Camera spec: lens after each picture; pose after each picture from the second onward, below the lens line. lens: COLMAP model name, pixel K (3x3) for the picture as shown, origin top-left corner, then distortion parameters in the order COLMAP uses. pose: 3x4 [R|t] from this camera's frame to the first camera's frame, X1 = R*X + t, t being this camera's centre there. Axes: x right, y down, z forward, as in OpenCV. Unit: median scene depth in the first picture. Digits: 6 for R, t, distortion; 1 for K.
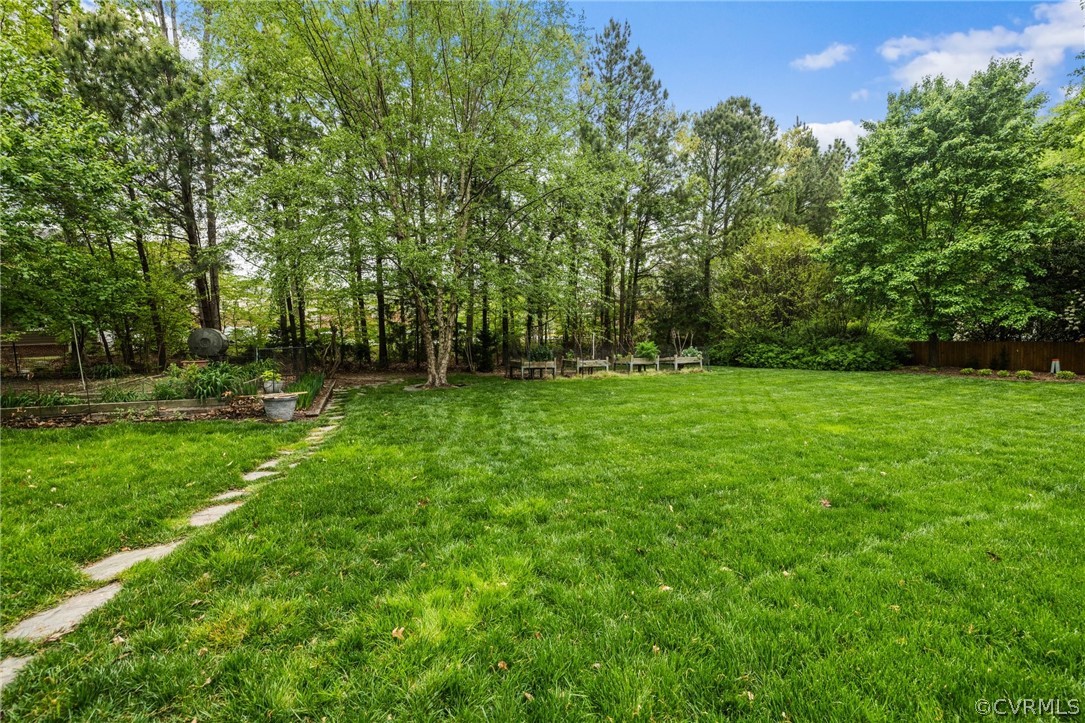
lens RADIAL K [[461.1, 0, 540.1], [0, 461.1, 360.1], [0, 0, 1]] dist [-0.001734, 0.000119]
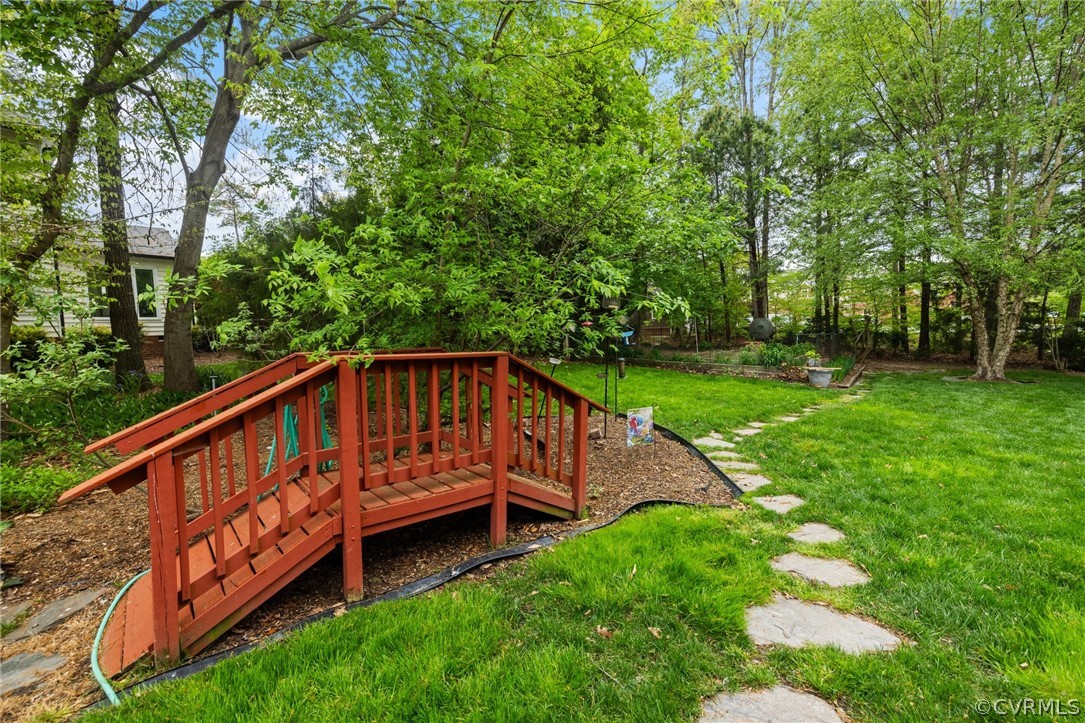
lens RADIAL K [[461.1, 0, 537.0], [0, 461.1, 357.8], [0, 0, 1]] dist [-0.001734, 0.000119]
pose [[0.505098, 0.068639, -0.860328, 0.100440], [-0.045038, 0.997571, 0.053147, 0.004200], [0.861886, 0.011903, 0.506962, -0.224533]]
